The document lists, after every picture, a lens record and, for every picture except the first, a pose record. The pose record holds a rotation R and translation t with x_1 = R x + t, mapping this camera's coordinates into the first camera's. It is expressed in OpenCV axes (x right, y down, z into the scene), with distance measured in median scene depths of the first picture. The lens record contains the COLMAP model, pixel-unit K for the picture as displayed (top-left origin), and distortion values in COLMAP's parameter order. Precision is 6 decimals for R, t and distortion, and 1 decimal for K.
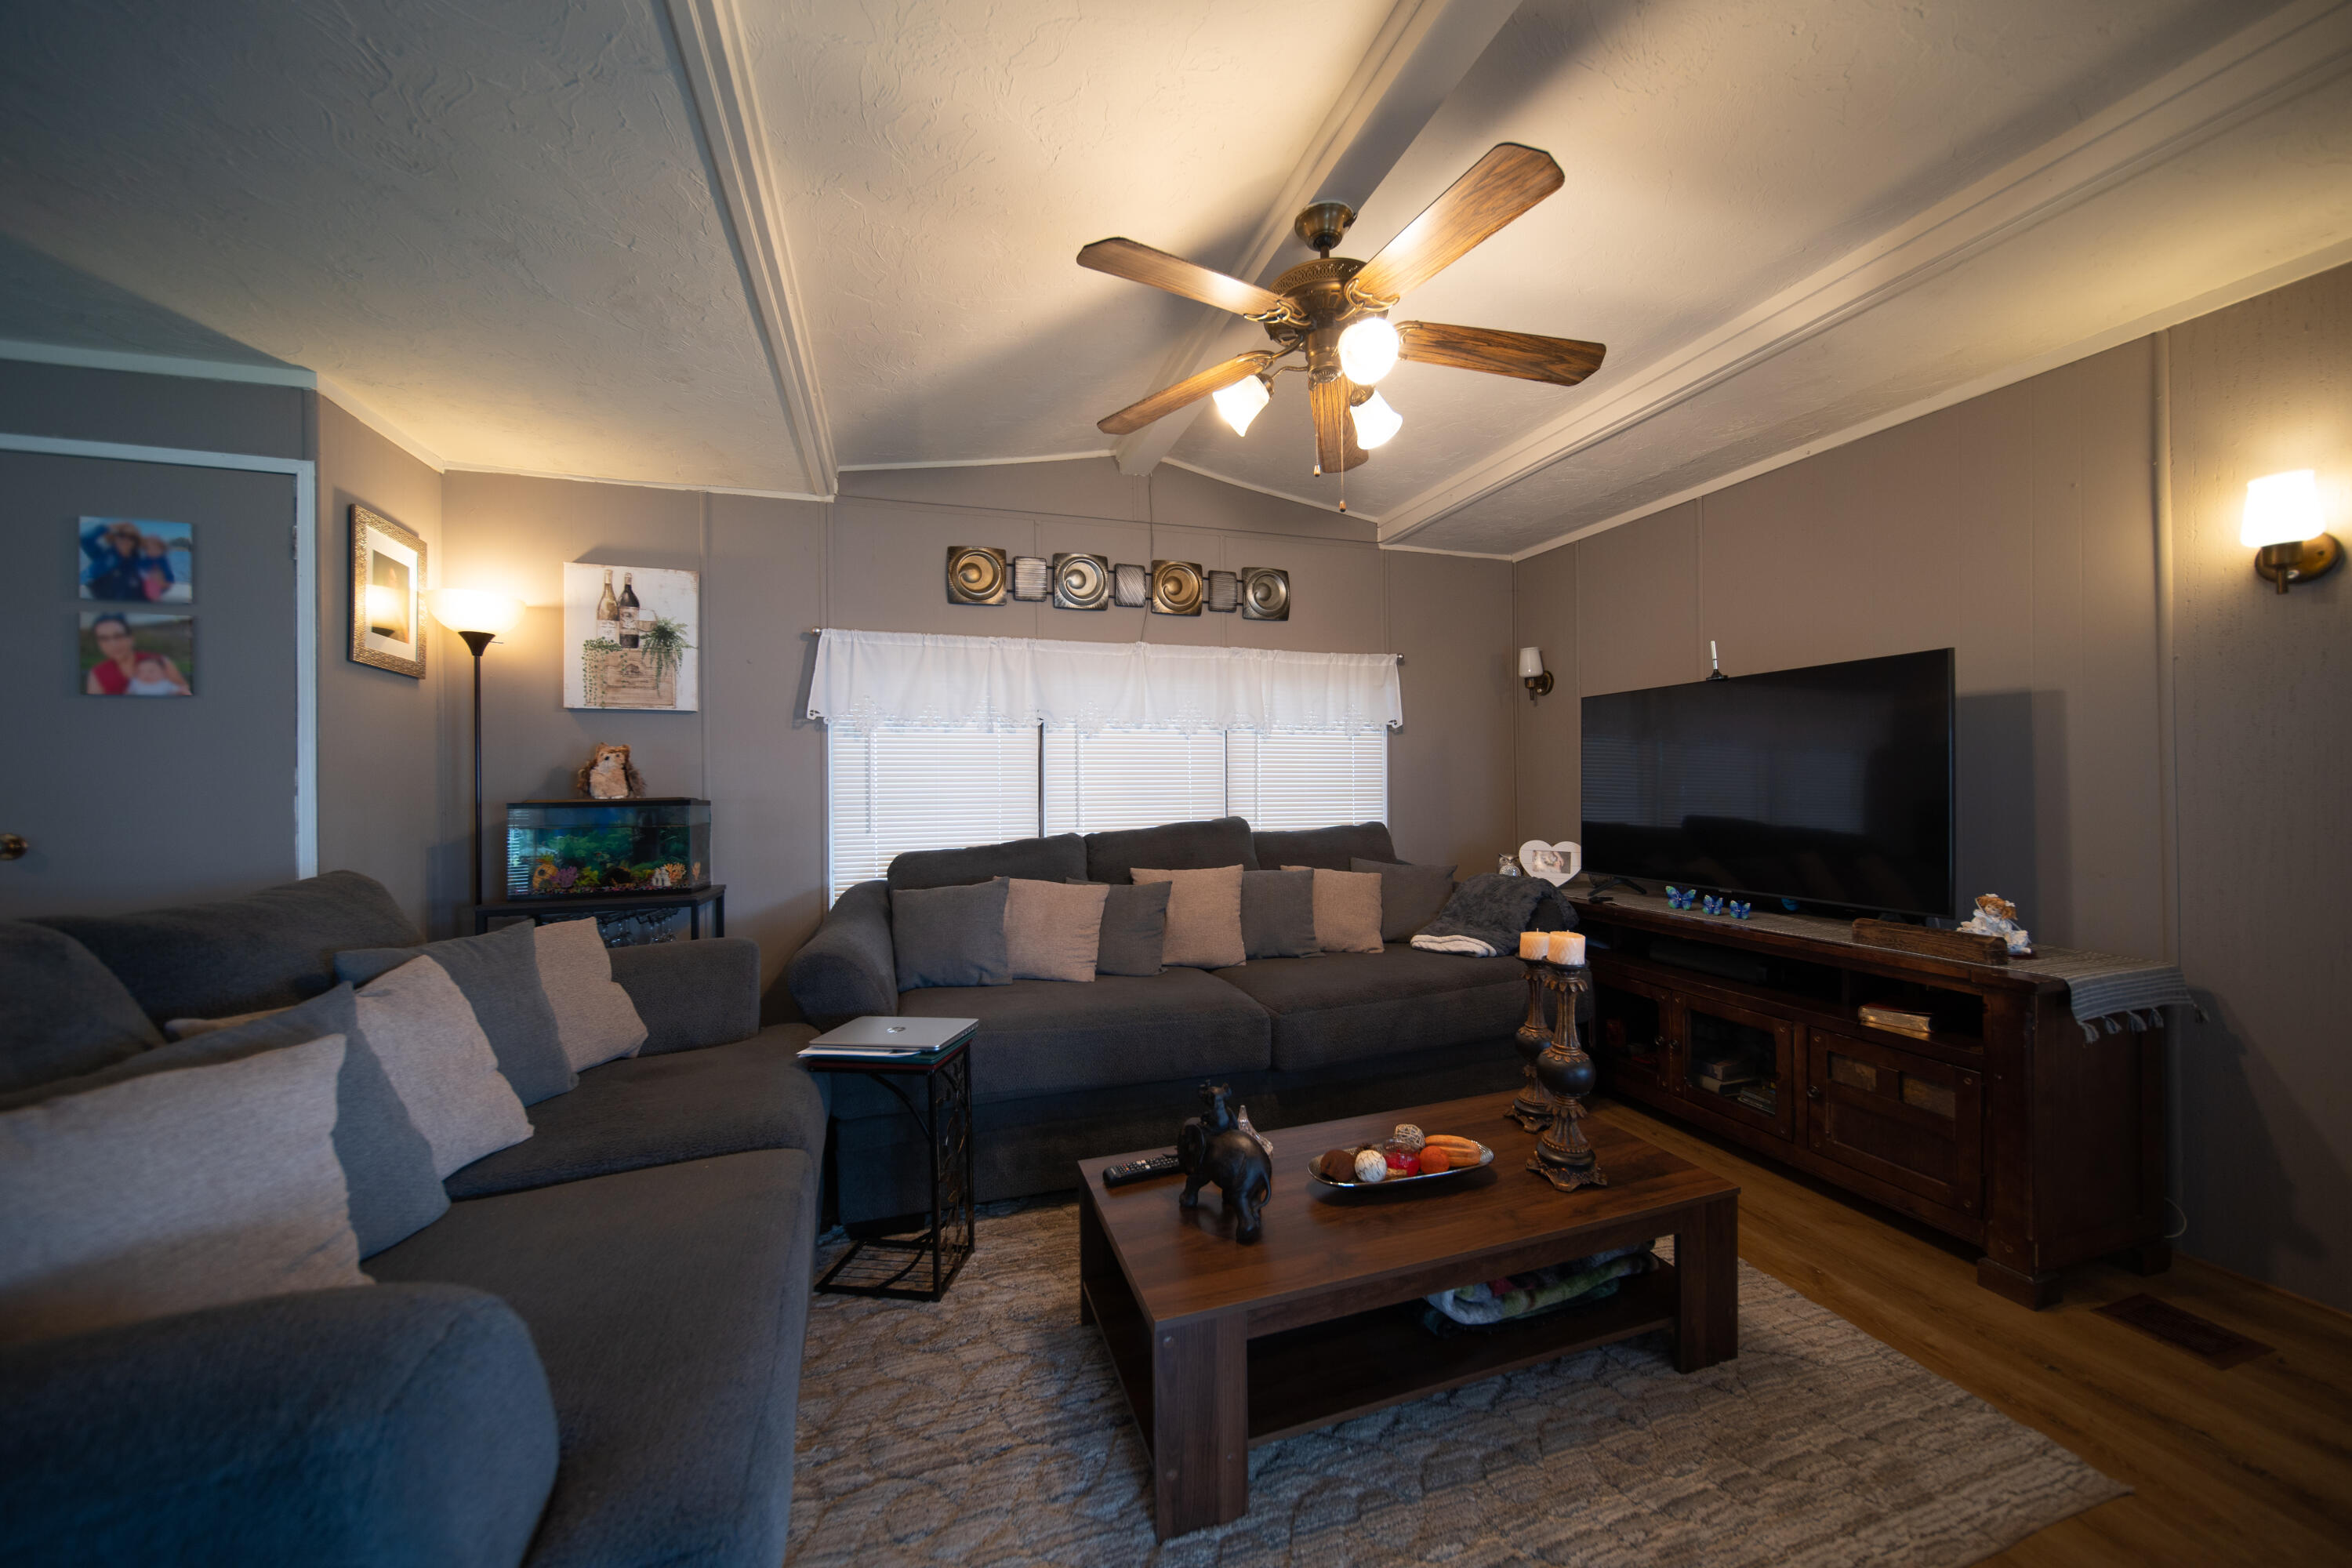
lens RADIAL K [[793.8, 0, 1294.0], [0, 793.8, 788.2], [0, 0, 1]] dist [-0.000248, -0.000522]
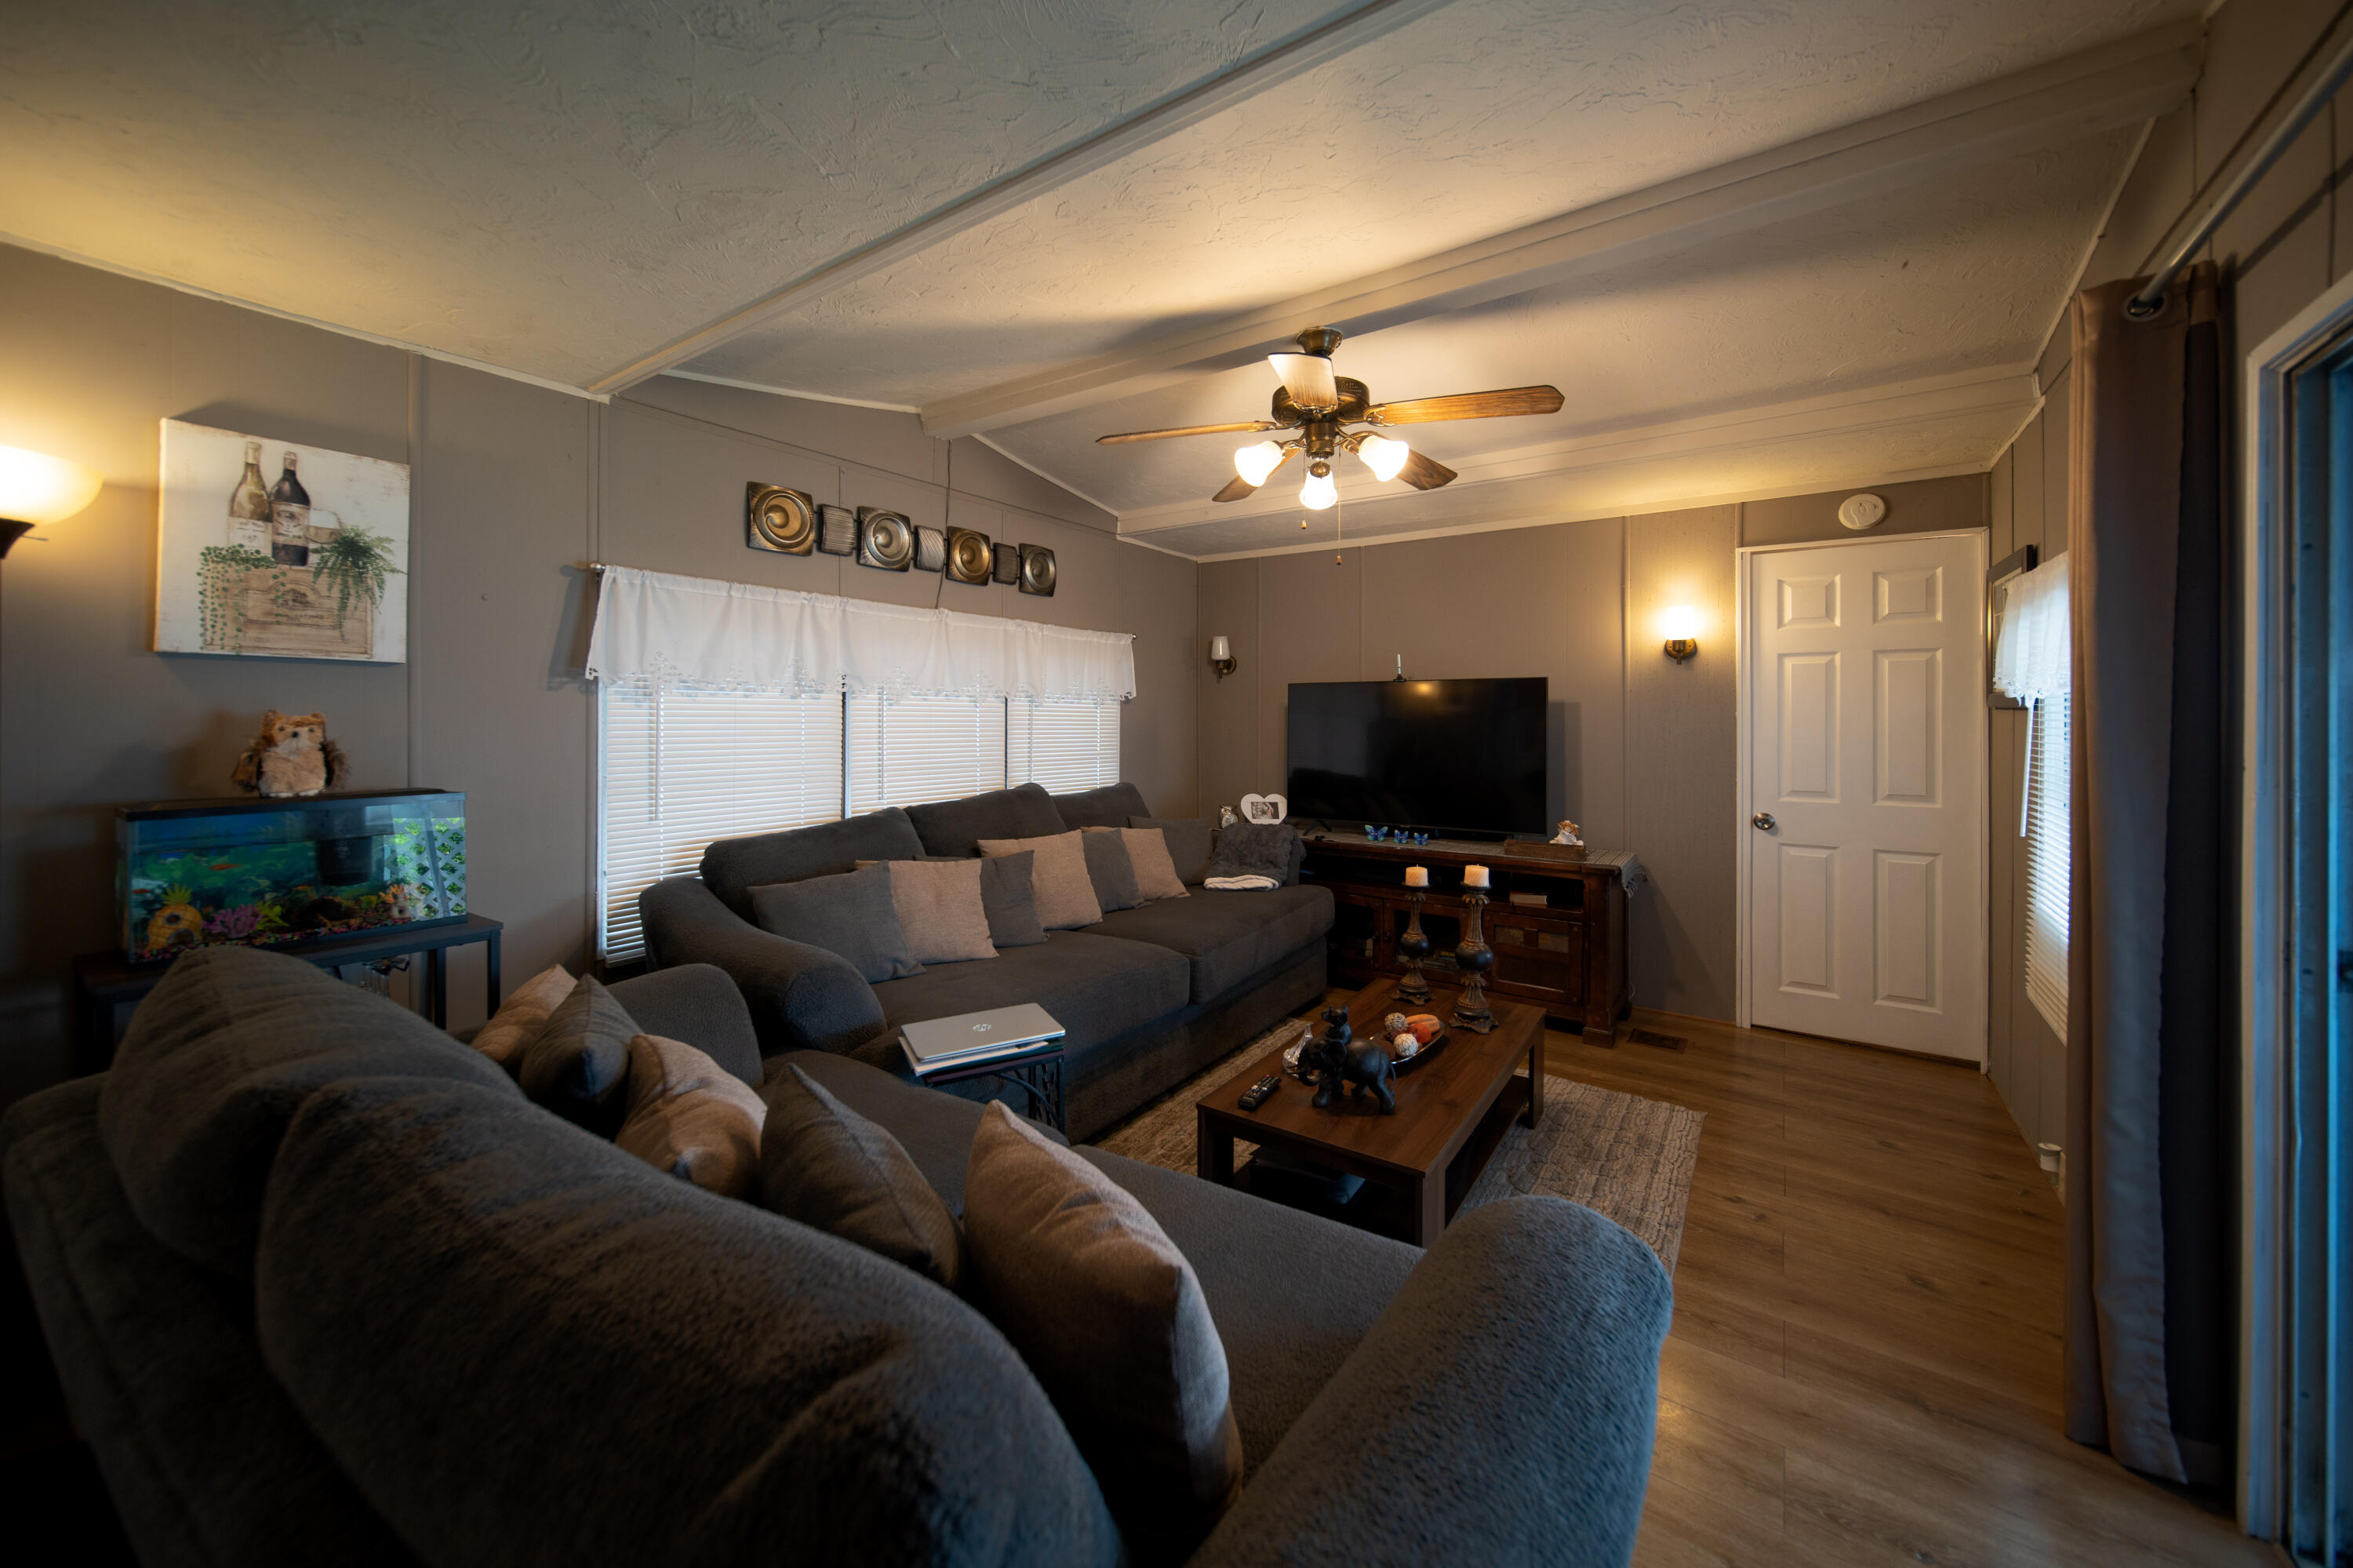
lens RADIAL K [[775.7, 0, 1176.3], [0, 775.7, 721.4], [0, 0, 1]] dist [-0.001736, -0.000119]
pose [[0.829980, 0.011405, 0.557676, -0.582984], [-0.008827, 0.999934, -0.007313, -0.047736], [-0.557723, 0.001147, 0.830026, 0.049450]]
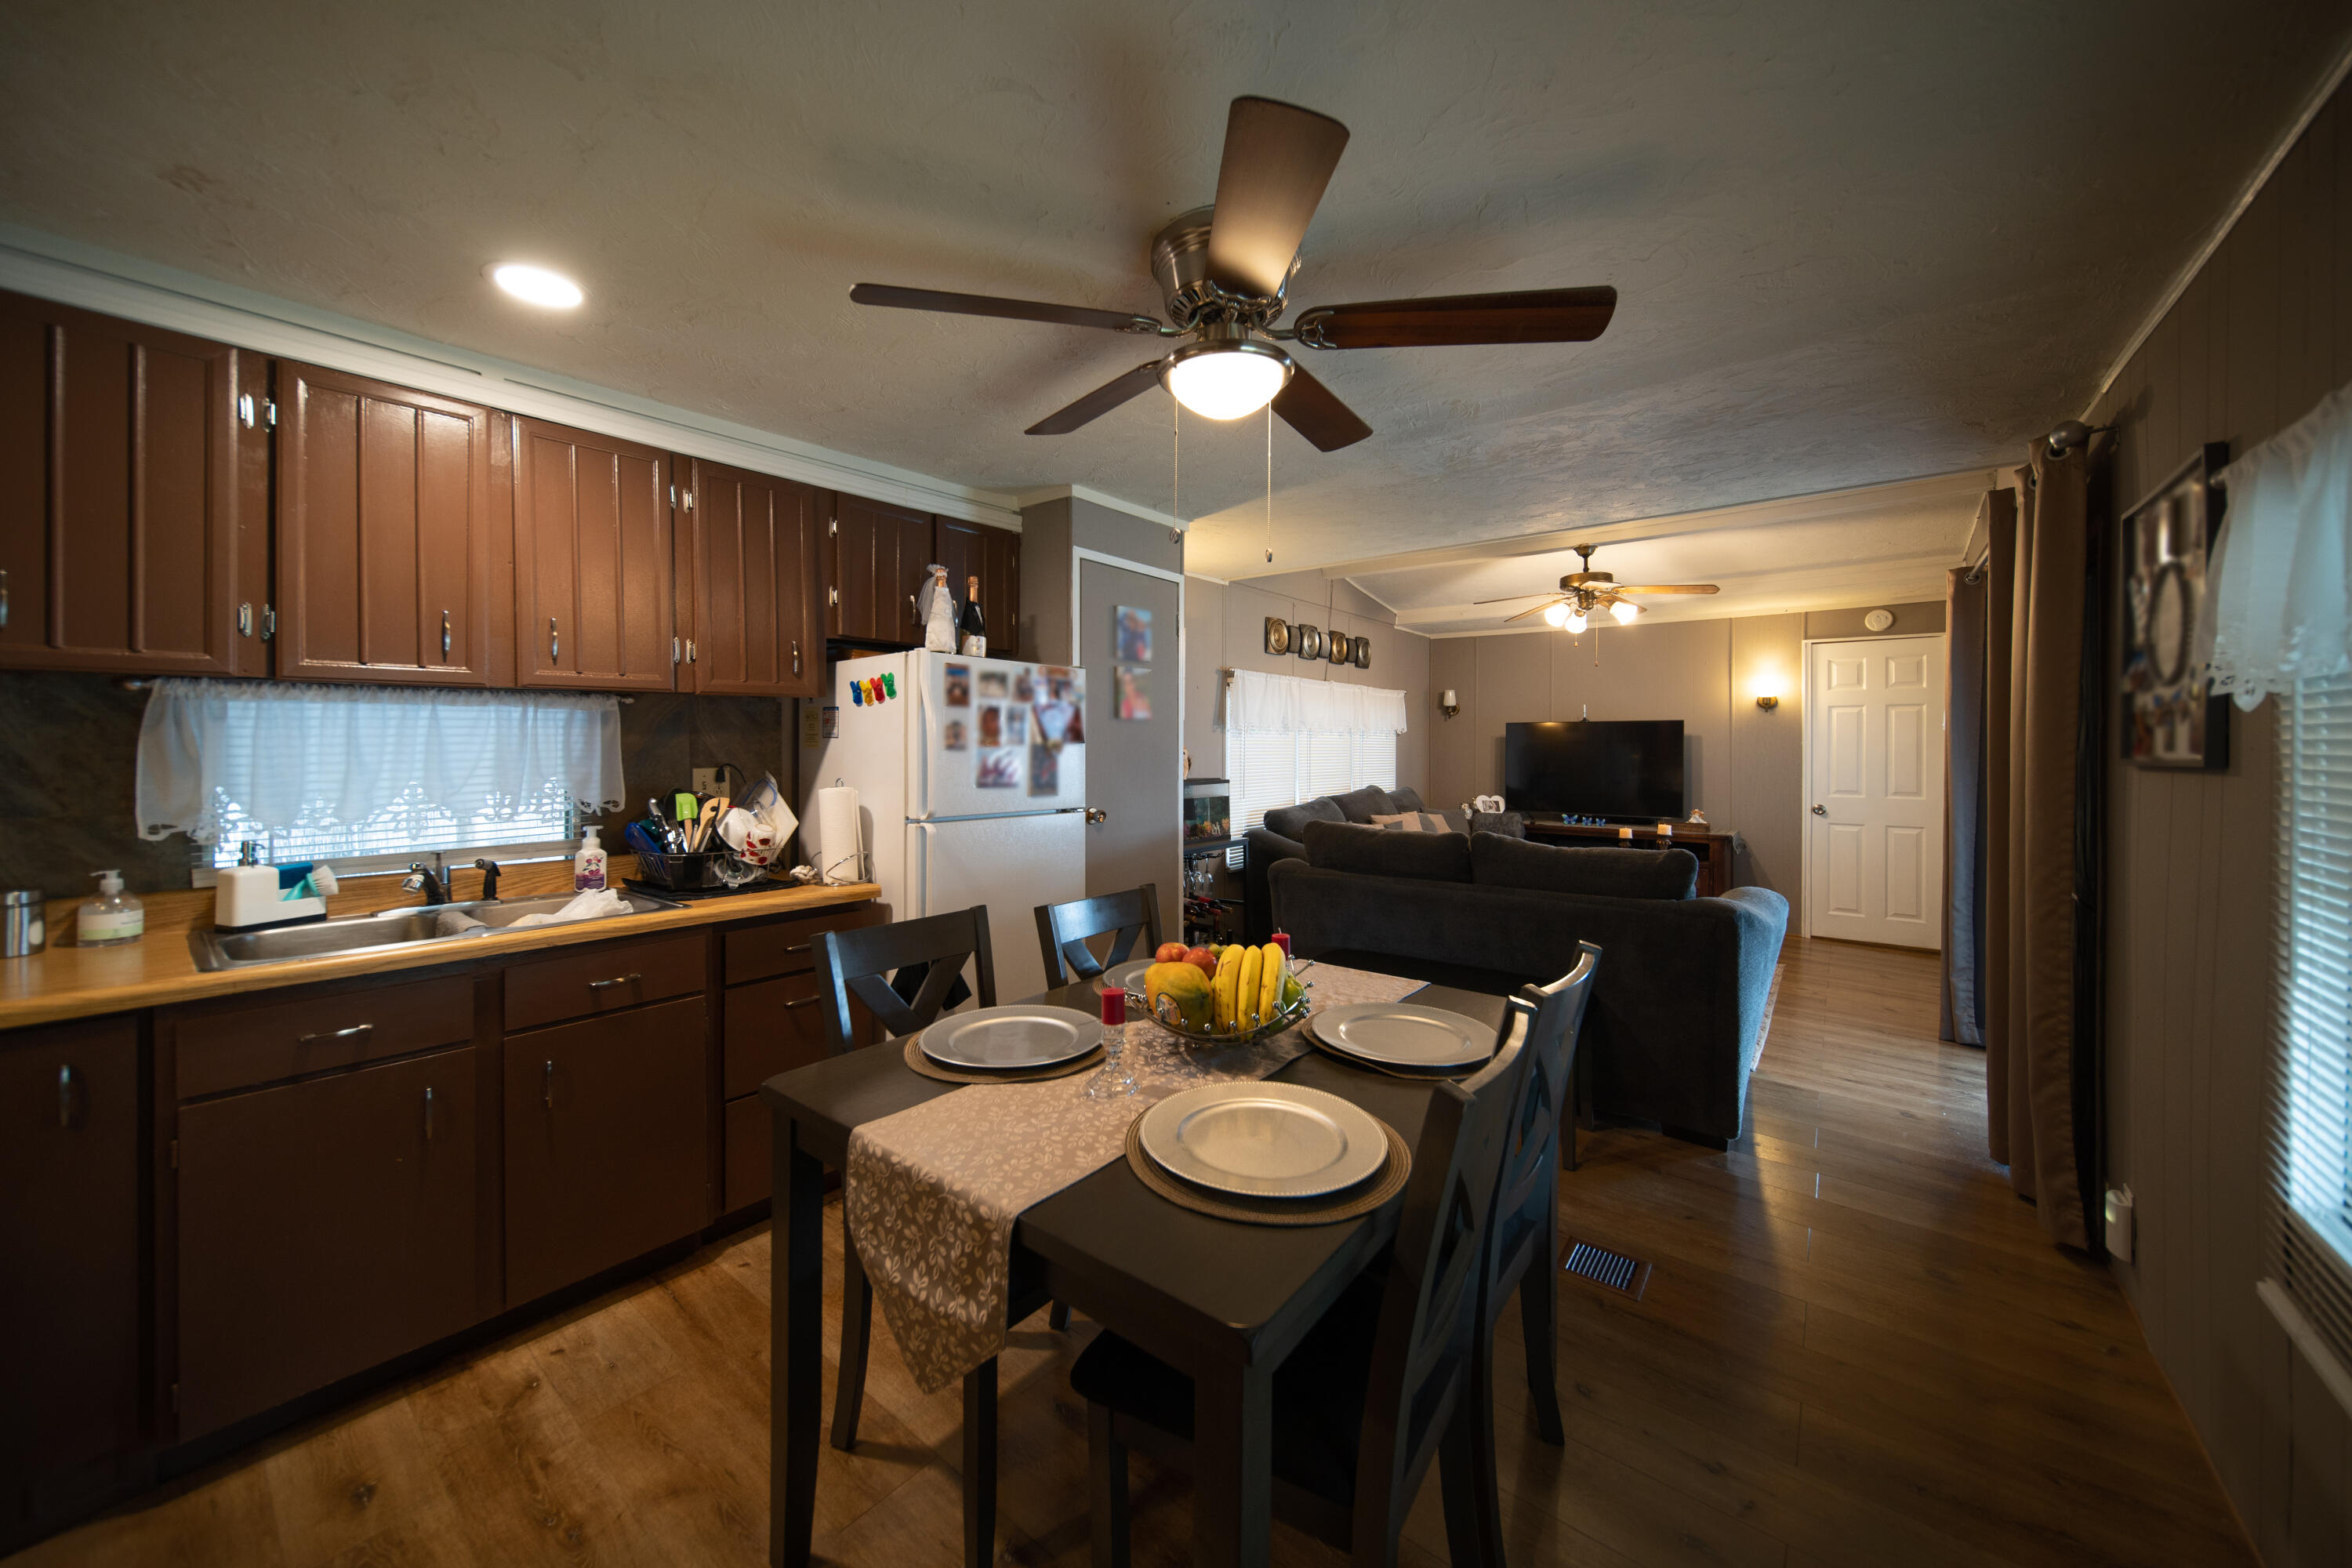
lens RADIAL K [[822.6, 0, 1203.8], [0, 822.6, 753.8], [0, 0, 1]] dist [0.000459, -0.001008]
pose [[0.828723, 0.007224, 0.559612, -1.641374], [-0.008212, 0.999966, -0.000747, -0.034193], [-0.559598, -0.003977, 0.828754, -0.325464]]
